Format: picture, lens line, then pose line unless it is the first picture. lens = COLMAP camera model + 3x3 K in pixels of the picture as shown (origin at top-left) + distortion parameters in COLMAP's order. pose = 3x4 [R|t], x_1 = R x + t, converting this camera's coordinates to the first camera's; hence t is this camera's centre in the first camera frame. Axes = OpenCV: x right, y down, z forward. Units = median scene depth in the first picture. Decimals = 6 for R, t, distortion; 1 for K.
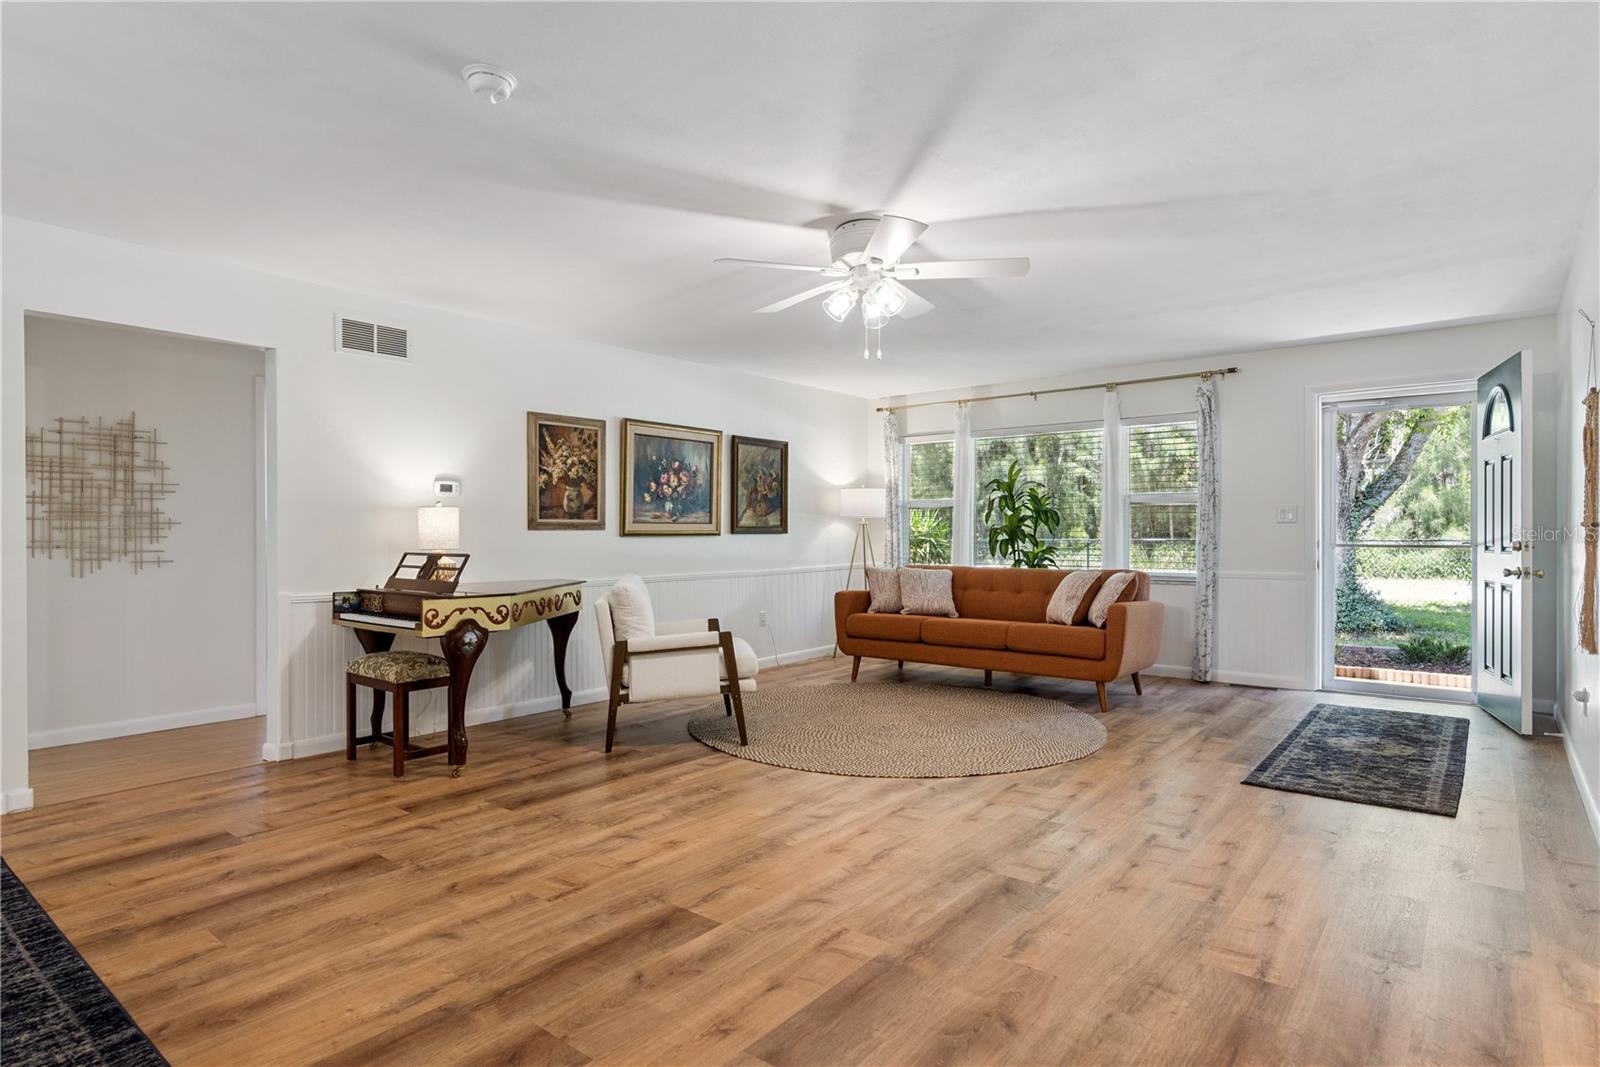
lens RADIAL K [[853.0, 0, 793.1], [0, 853.0, 534.2], [0, 0, 1]] dist [0.003341, -0.001300]
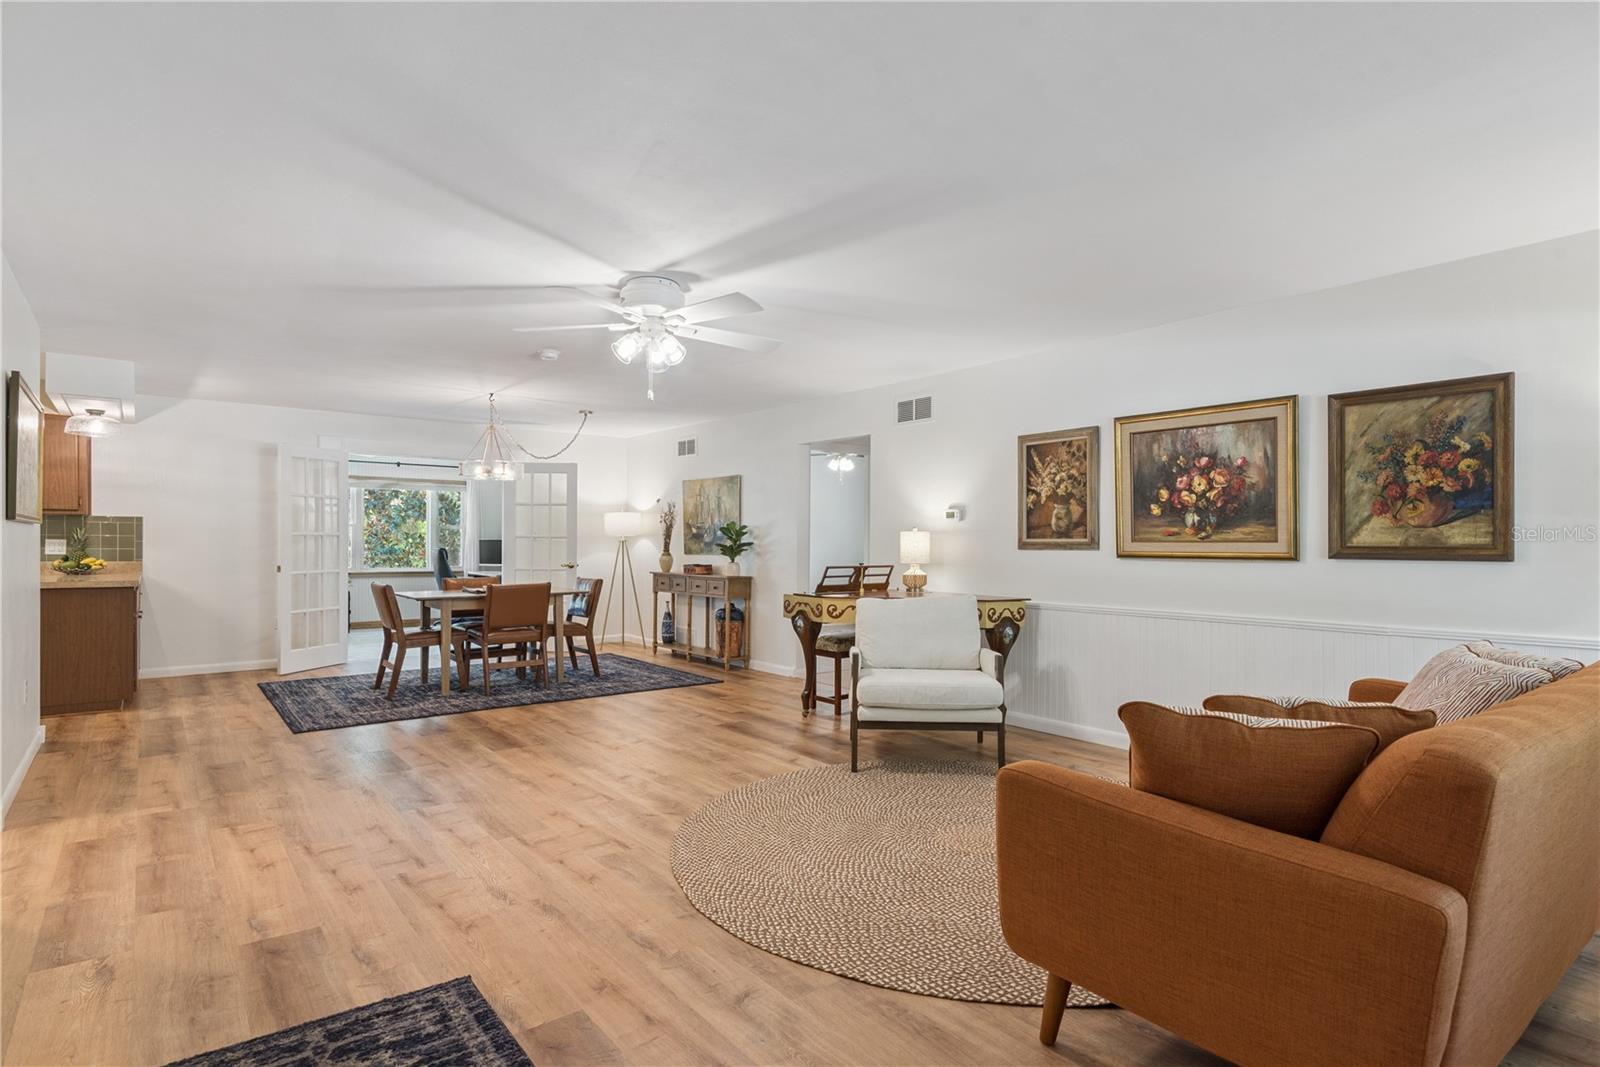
lens RADIAL K [[837.1, 0, 799.3], [0, 837.1, 540.9], [0, 0, 1]] dist [0.005052, -0.000073]
pose [[-0.223800, -0.000629, -0.974635, 0.733751], [-0.003767, 0.999993, 0.000219, -0.014156], [0.974628, 0.003720, -0.223801, 0.946736]]
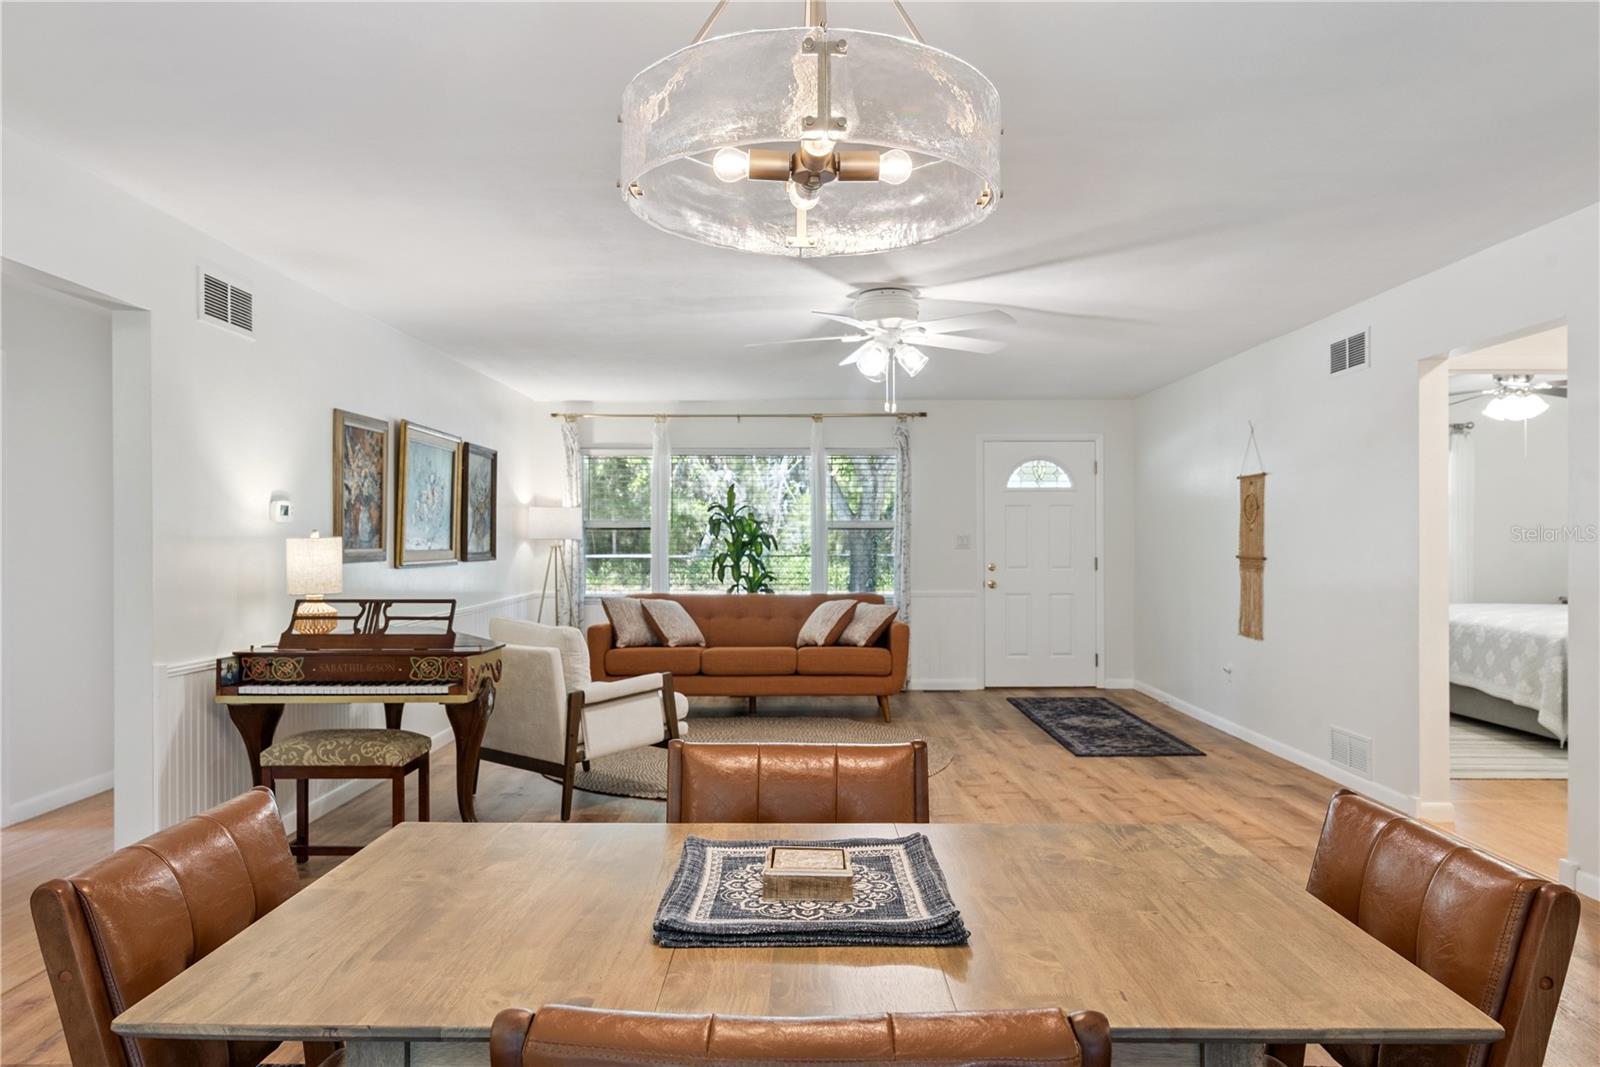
lens RADIAL K [[1063.6, 0, 800.0], [0, 1063.6, 533.5], [0, 0, 1]] dist [0.000352, 0.001116]
pose [[0.778965, 0.006282, 0.627036, -0.569819], [-0.000004, 0.999950, -0.010014, -0.021804], [-0.627067, 0.007798, 0.778926, 0.000386]]
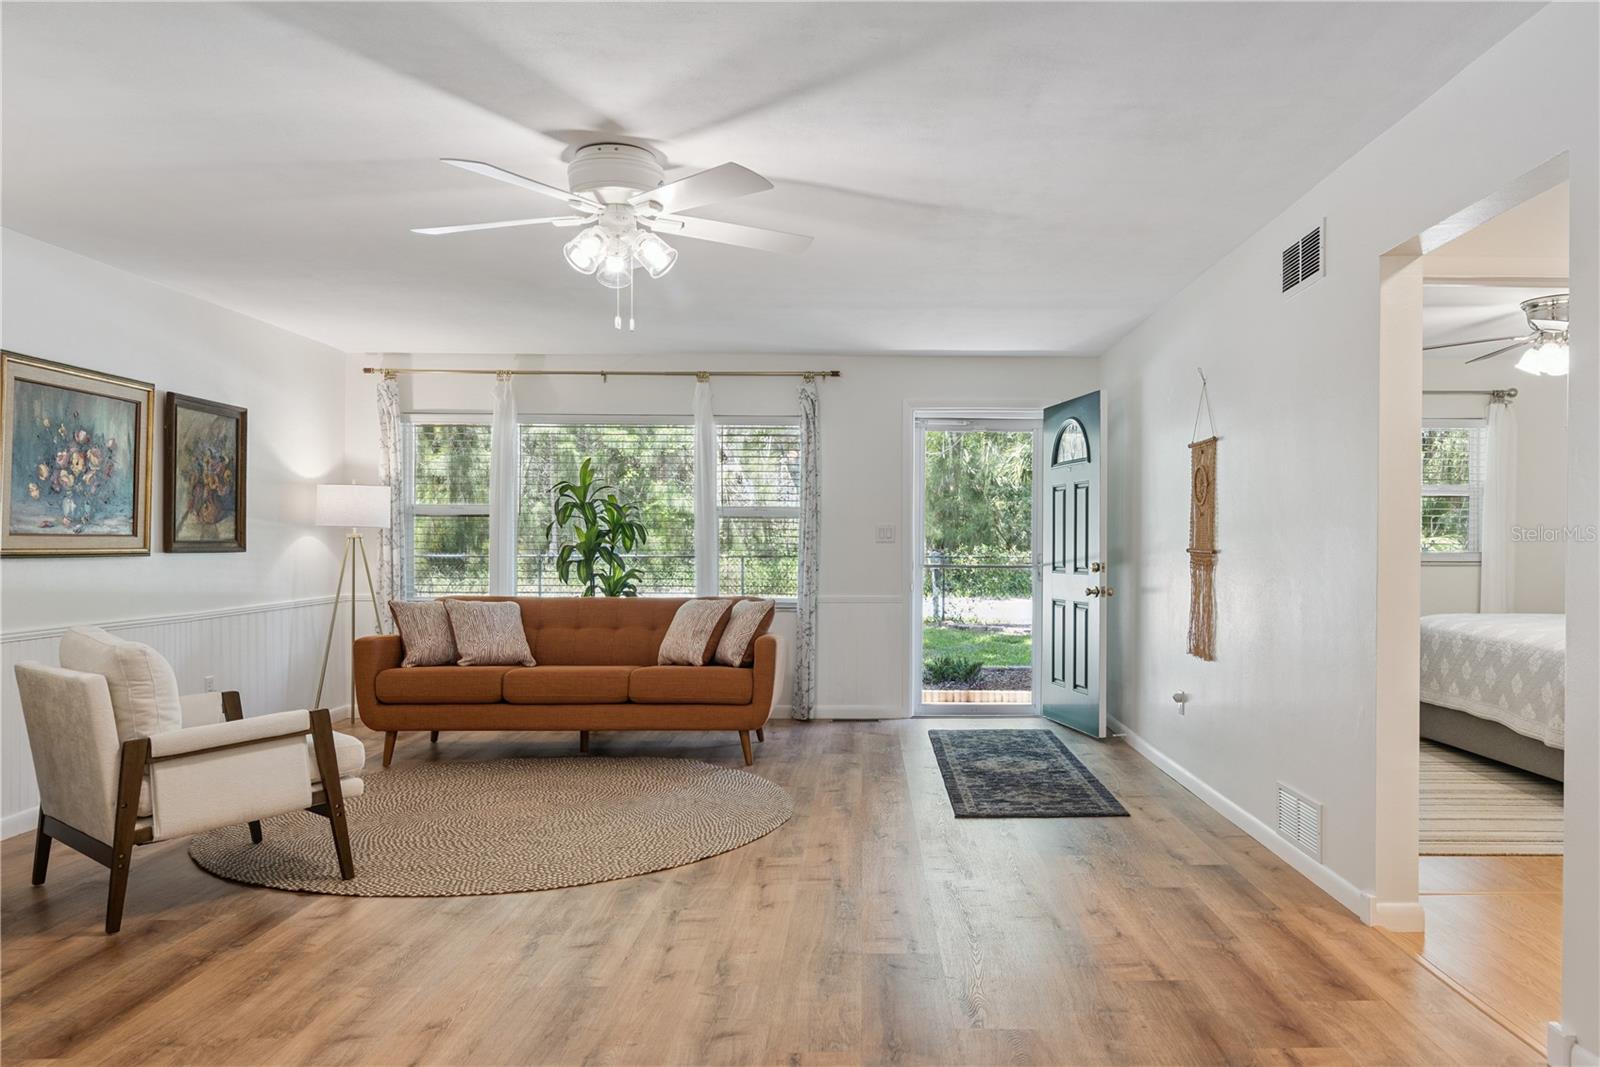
lens RADIAL K [[1130.2, 0, 883.6], [0, 1130.2, 549.8], [0, 0, 1]] dist [0.003530, 0.004167]
pose [[0.764275, 0.002657, 0.644884, -0.250676], [-0.005212, 0.999984, 0.002058, -0.008529], [-0.644869, -0.004934, 0.764277, 0.055185]]
